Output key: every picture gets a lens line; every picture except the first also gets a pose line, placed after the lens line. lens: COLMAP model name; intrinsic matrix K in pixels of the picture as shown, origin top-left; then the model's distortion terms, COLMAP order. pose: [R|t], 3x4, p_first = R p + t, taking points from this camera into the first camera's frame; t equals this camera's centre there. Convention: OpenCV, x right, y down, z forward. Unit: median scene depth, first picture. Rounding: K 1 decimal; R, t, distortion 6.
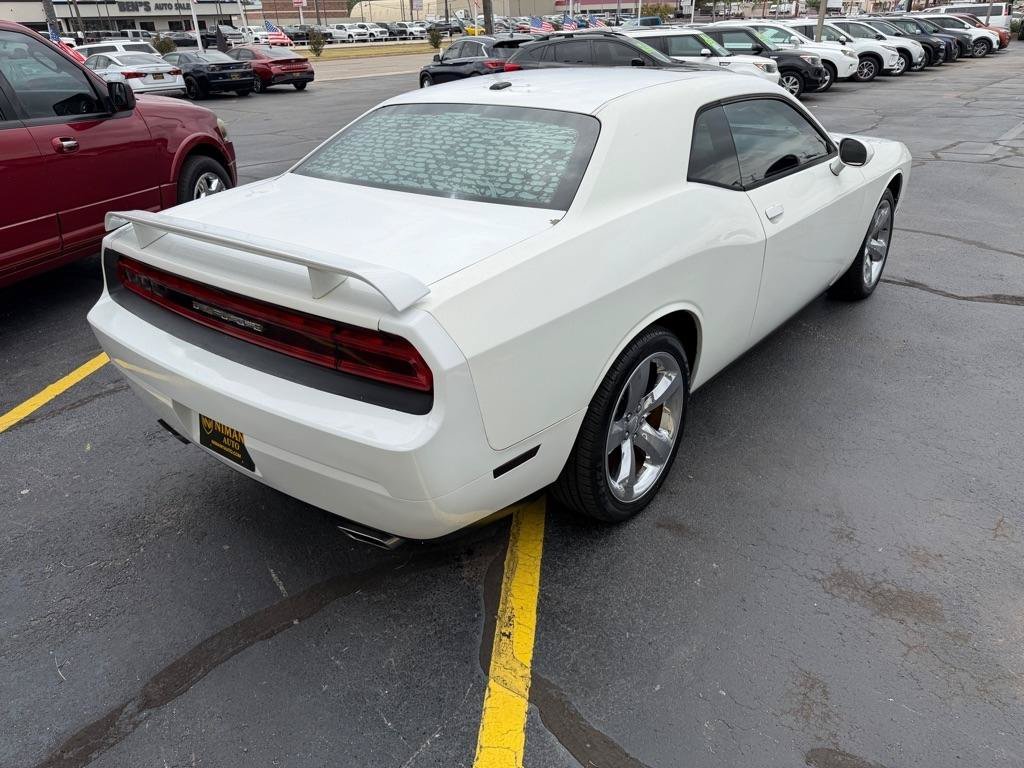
lens RADIAL K [[726.5, 0, 516.7], [0, 726.5, 381.2], [0, 0, 1]] dist [0.009128, -0.001563]
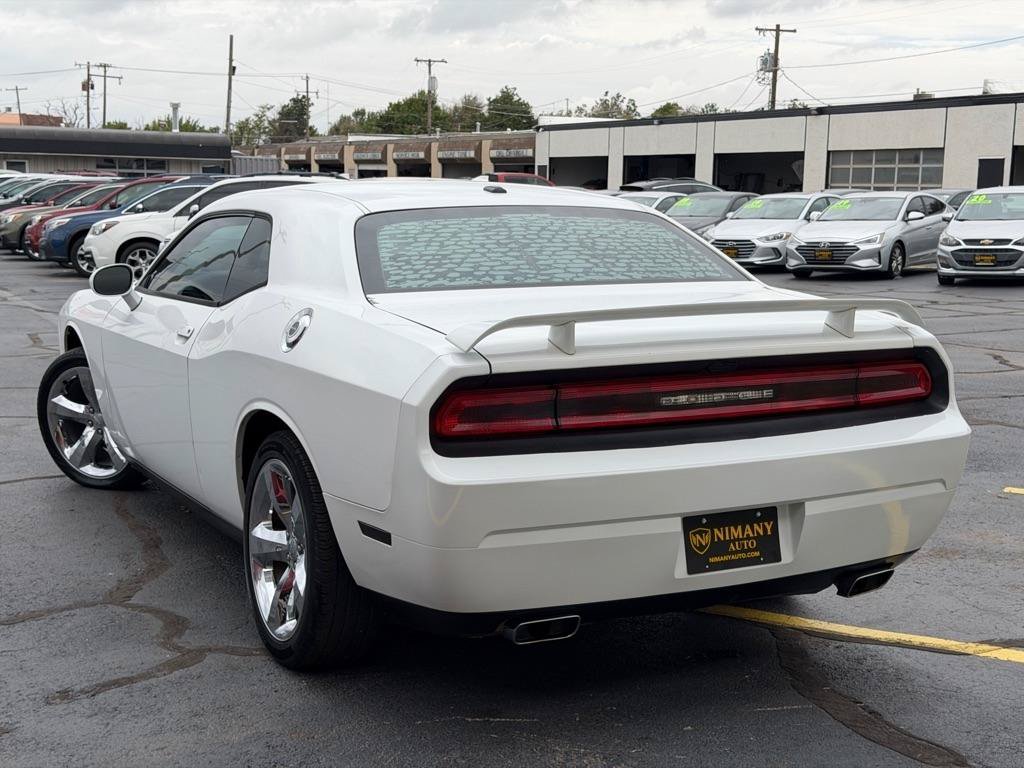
lens RADIAL K [[1422.6, 0, 513.1], [0, 1422.6, 387.8], [0, 0, 1]] dist [0.206624, -0.416783]
pose [[0.403442, -0.105769, 0.908871, -1.302441], [0.369763, 0.927425, -0.056207, -0.059147], [-0.836965, 0.358743, 0.413272, 0.301653]]
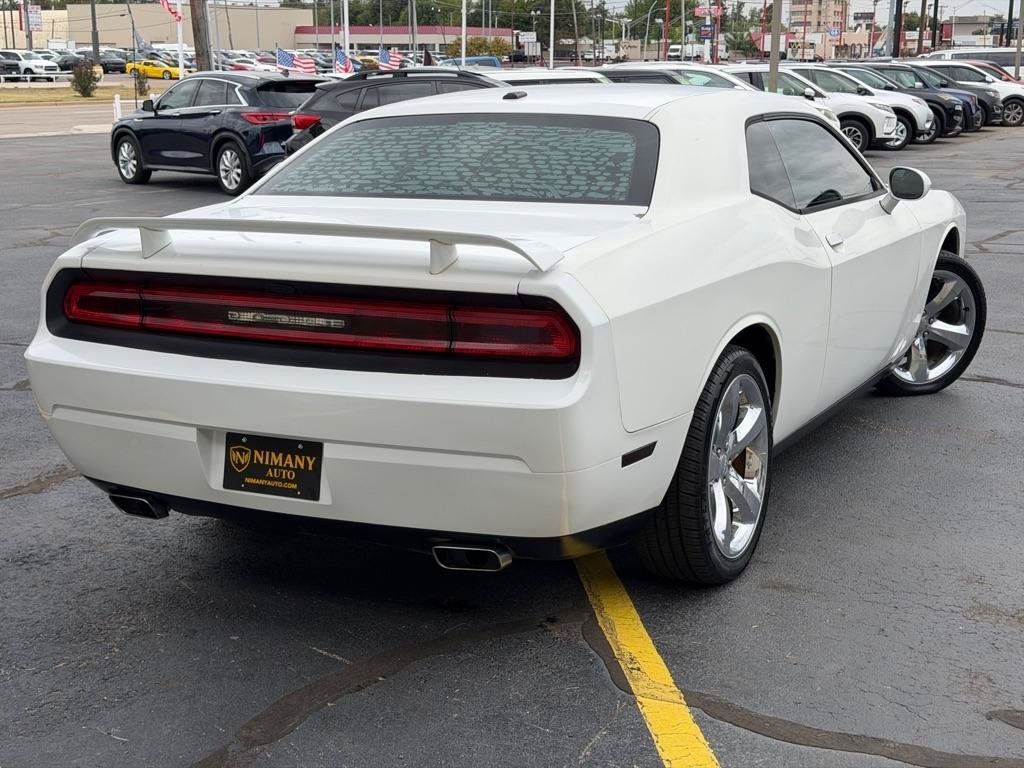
lens RADIAL K [[1431.6, 0, 552.7], [0, 1431.6, 350.3], [0, 0, 1]] dist [0.020450, 0.451388]
pose [[0.975843, -0.021054, 0.217454, -0.287030], [0.076491, 0.965271, -0.249801, 0.246184], [-0.204643, 0.260400, 0.943564, -0.411096]]
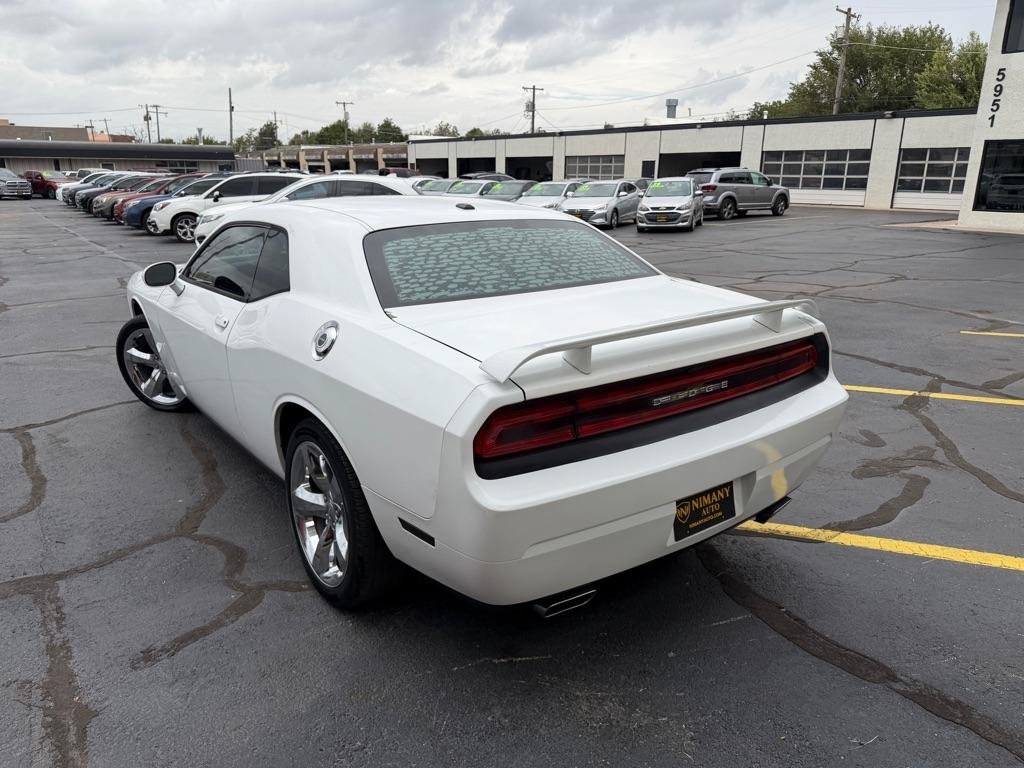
lens RADIAL K [[727.4, 0, 520.3], [0, 727.4, 381.1], [0, 0, 1]] dist [0.052464, -0.063250]
pose [[0.247196, -0.246158, 0.937177, -0.917776], [0.401934, 0.906107, 0.131980, -0.218749], [-0.881671, 0.344058, 0.322925, 0.542301]]
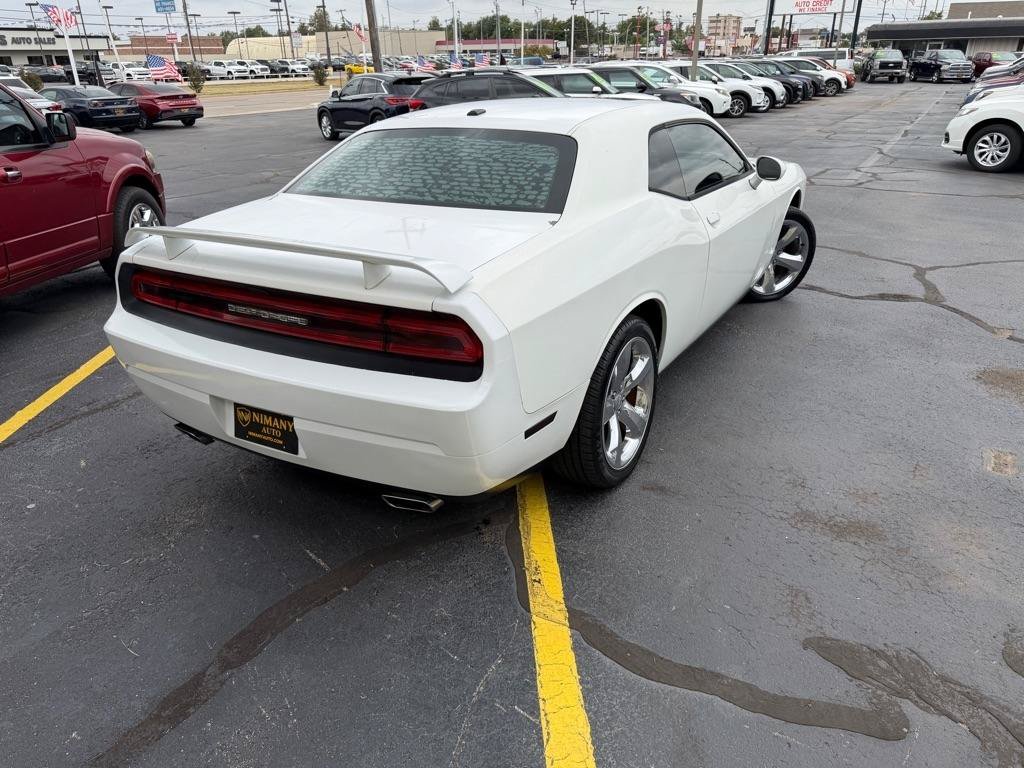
lens RADIAL K [[727.4, 0, 520.3], [0, 727.4, 381.1], [0, 0, 1]] dist [0.052464, -0.063250]
pose [[0.988436, -0.052933, 0.142097, -0.114088], [0.059596, 0.997294, -0.043050, 0.051155], [-0.139433, 0.051021, 0.988916, -0.089157]]
